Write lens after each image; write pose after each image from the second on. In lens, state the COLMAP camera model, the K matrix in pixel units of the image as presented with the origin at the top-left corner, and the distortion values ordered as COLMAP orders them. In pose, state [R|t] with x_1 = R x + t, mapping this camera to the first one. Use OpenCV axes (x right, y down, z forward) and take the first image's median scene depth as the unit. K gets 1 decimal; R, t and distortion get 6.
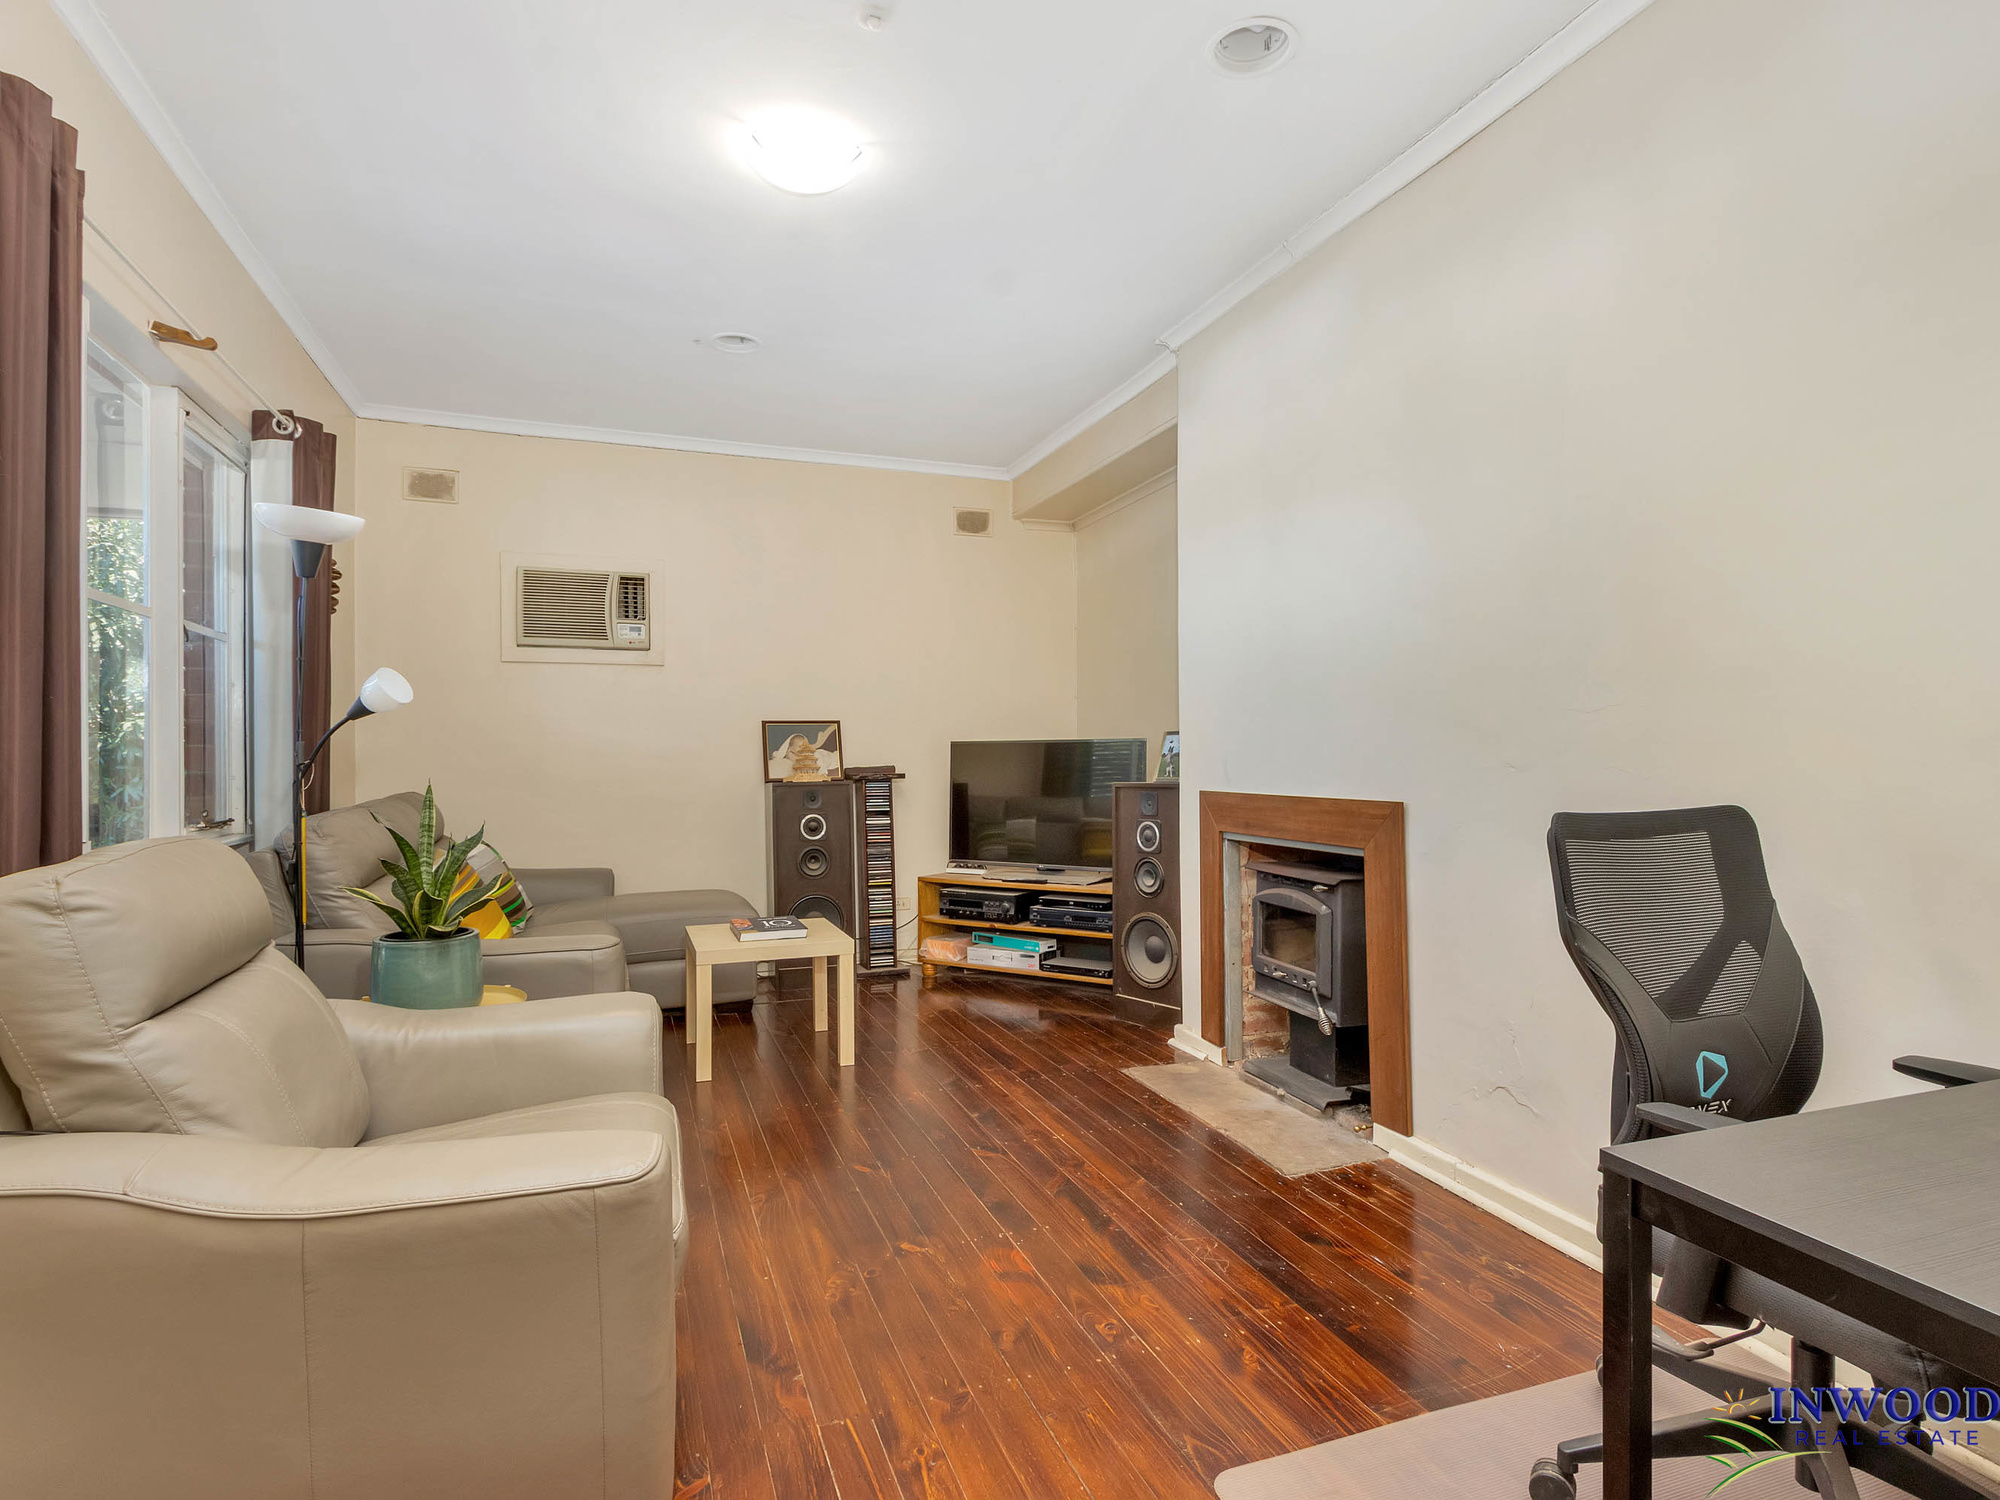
lens RADIAL K [[1026.8, 0, 997.4], [0, 1026.8, 764.4], [0, 0, 1]] dist [-0.004080, -0.001479]
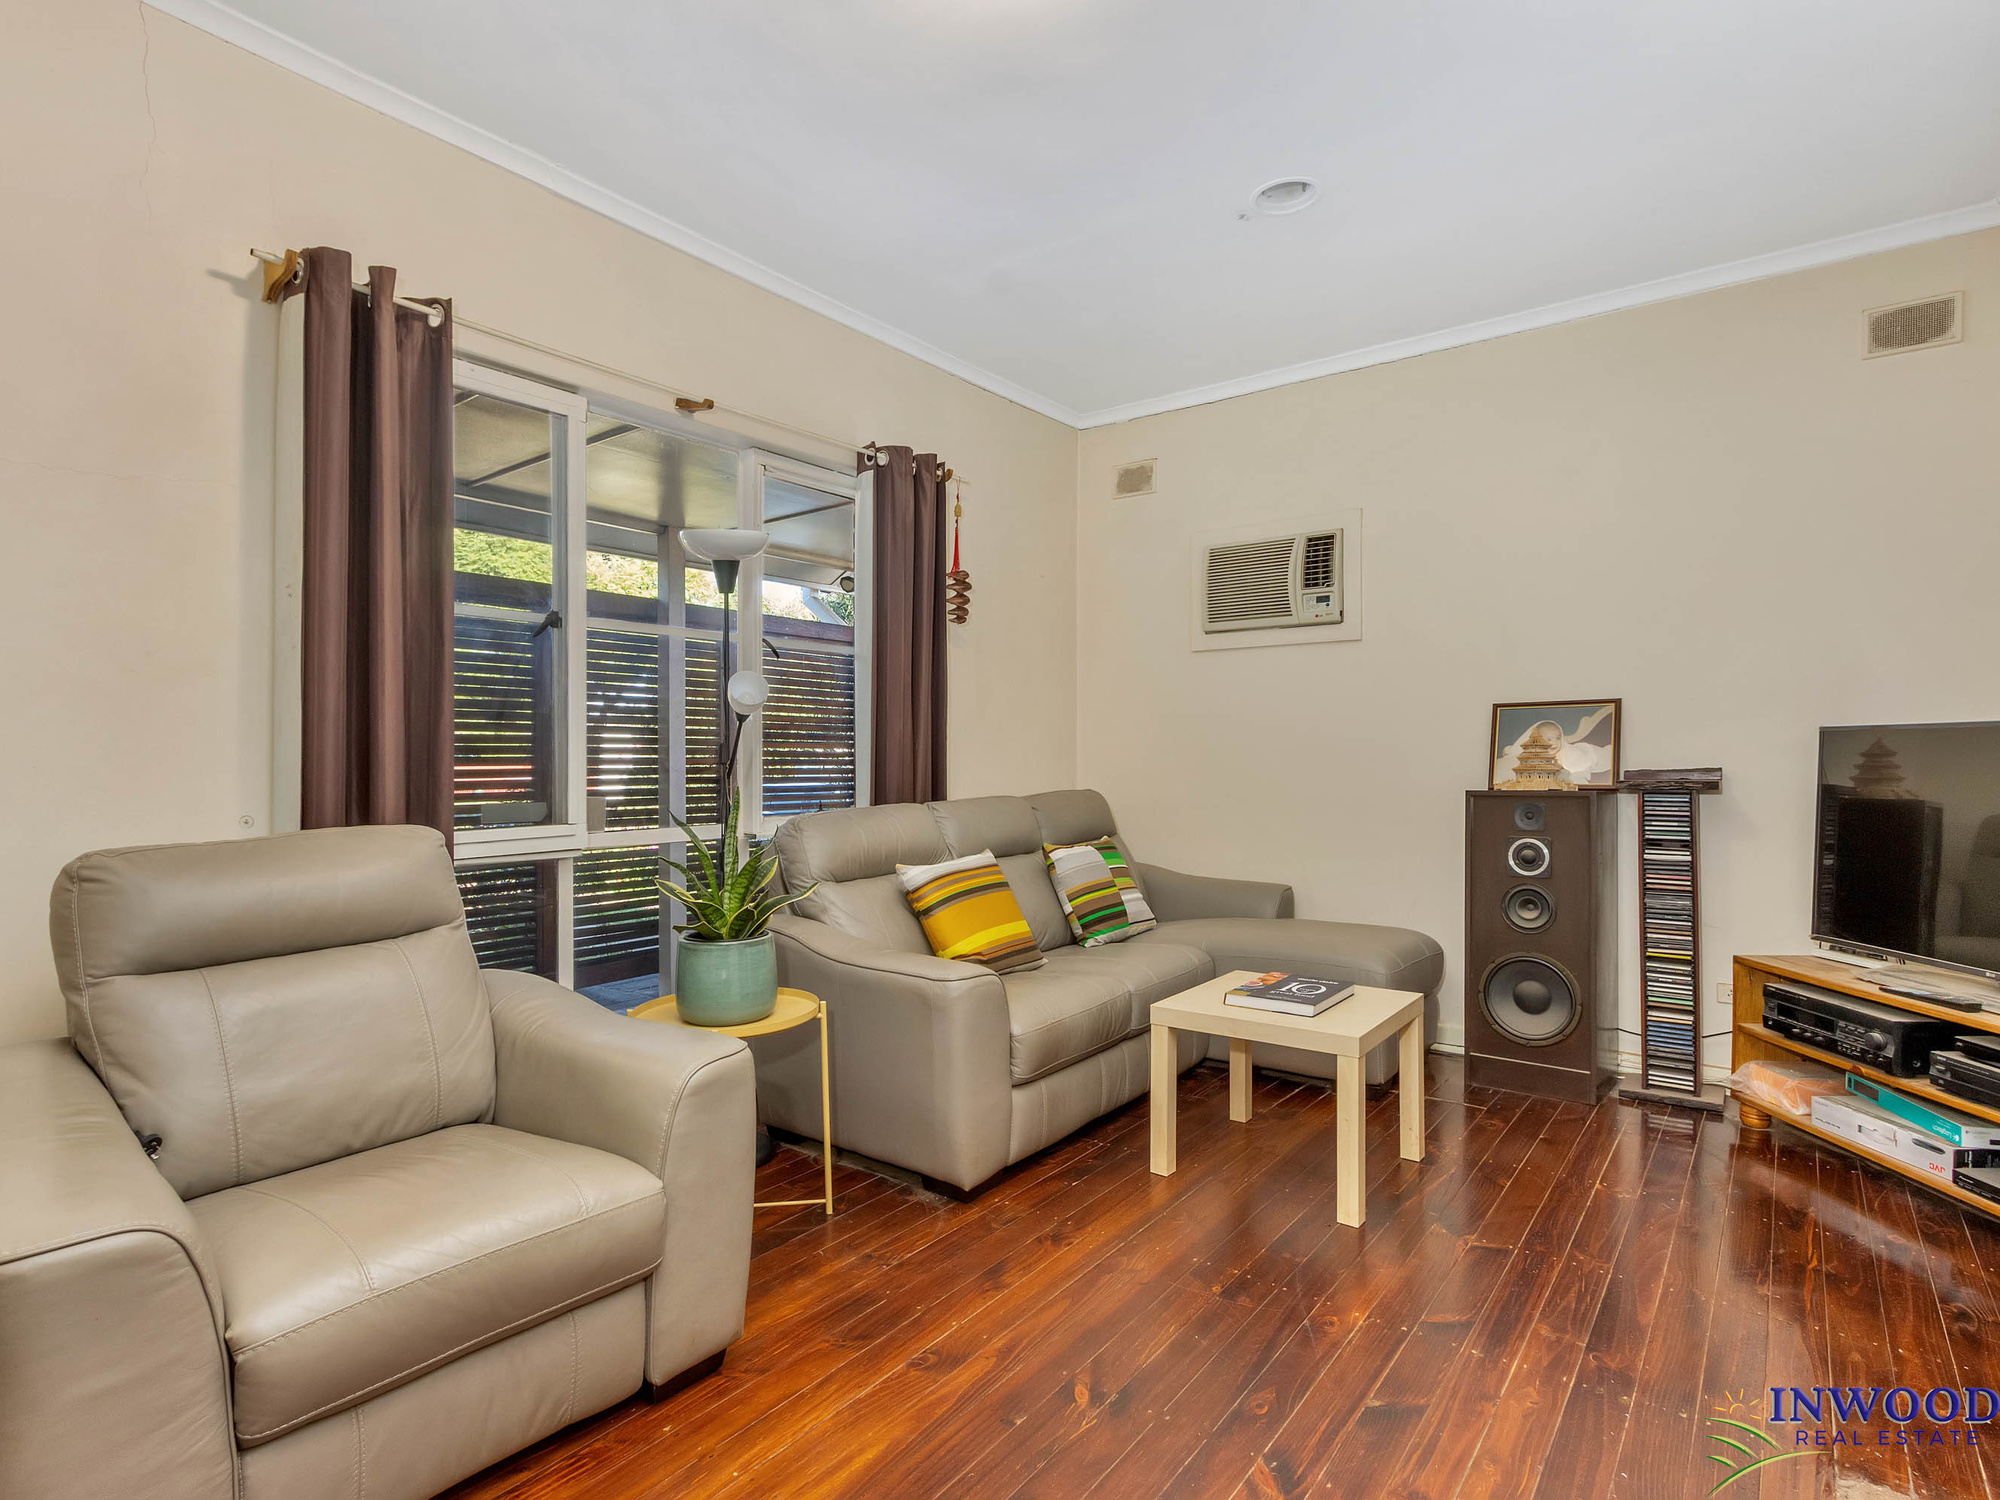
lens RADIAL K [[1048.3, 0, 995.7], [0, 1048.3, 759.9], [0, 0, 1]] dist [0.004218, 0.001226]
pose [[0.535626, 0.006559, -0.844430, 0.216977], [-0.001798, 0.999976, 0.006627, -0.007476], [0.844454, -0.002031, 0.535625, 0.322861]]
